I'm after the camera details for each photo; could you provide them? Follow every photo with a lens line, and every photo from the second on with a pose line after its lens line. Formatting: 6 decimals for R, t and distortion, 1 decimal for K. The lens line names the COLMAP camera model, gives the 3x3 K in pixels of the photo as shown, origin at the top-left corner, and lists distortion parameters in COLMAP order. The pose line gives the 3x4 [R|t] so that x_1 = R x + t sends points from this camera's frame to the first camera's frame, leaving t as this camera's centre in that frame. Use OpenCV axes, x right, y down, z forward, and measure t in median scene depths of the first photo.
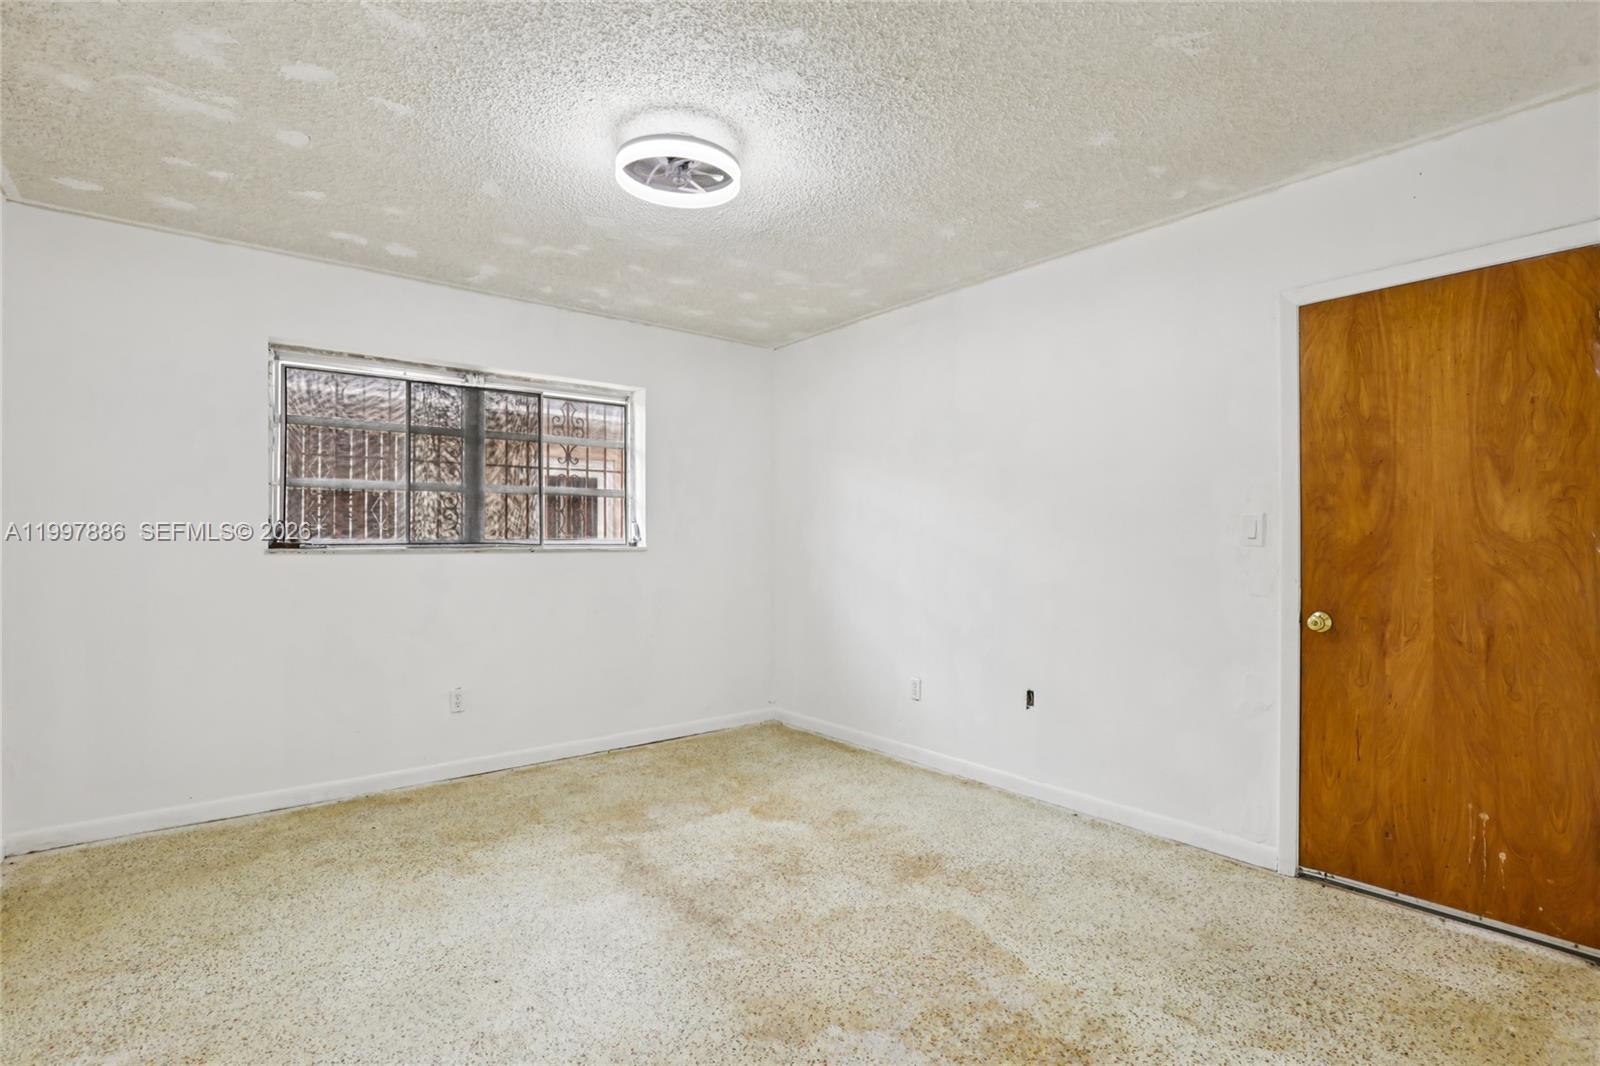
lens RADIAL K [[743.9, 0, 801.8], [0, 743.9, 543.5], [0, 0, 1]] dist [-0.037237, 0.008245]
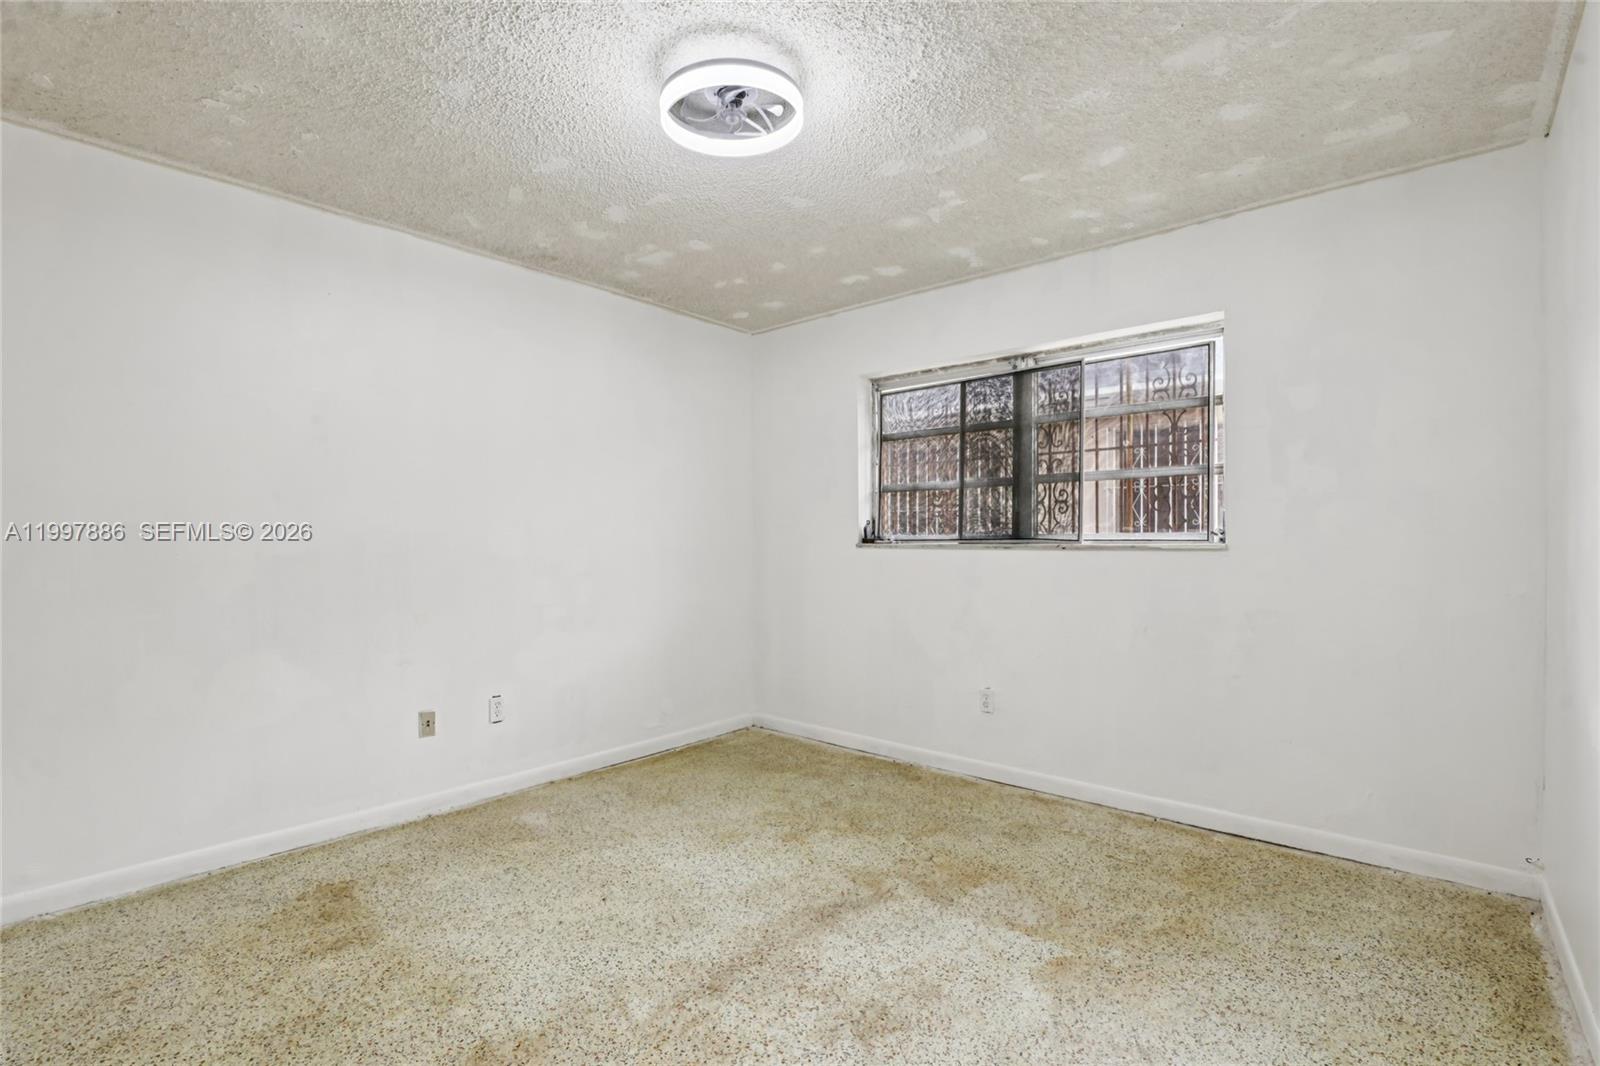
lens RADIAL K [[743.9, 0, 814.9], [0, 743.9, 544.4], [0, 0, 1]] dist [-0.037237, 0.008245]
pose [[0.181301, 0.006284, -0.983408, 0.625380], [0.000297, 0.999979, 0.006445, 0.001057], [0.983428, -0.001461, 0.181295, 0.830590]]
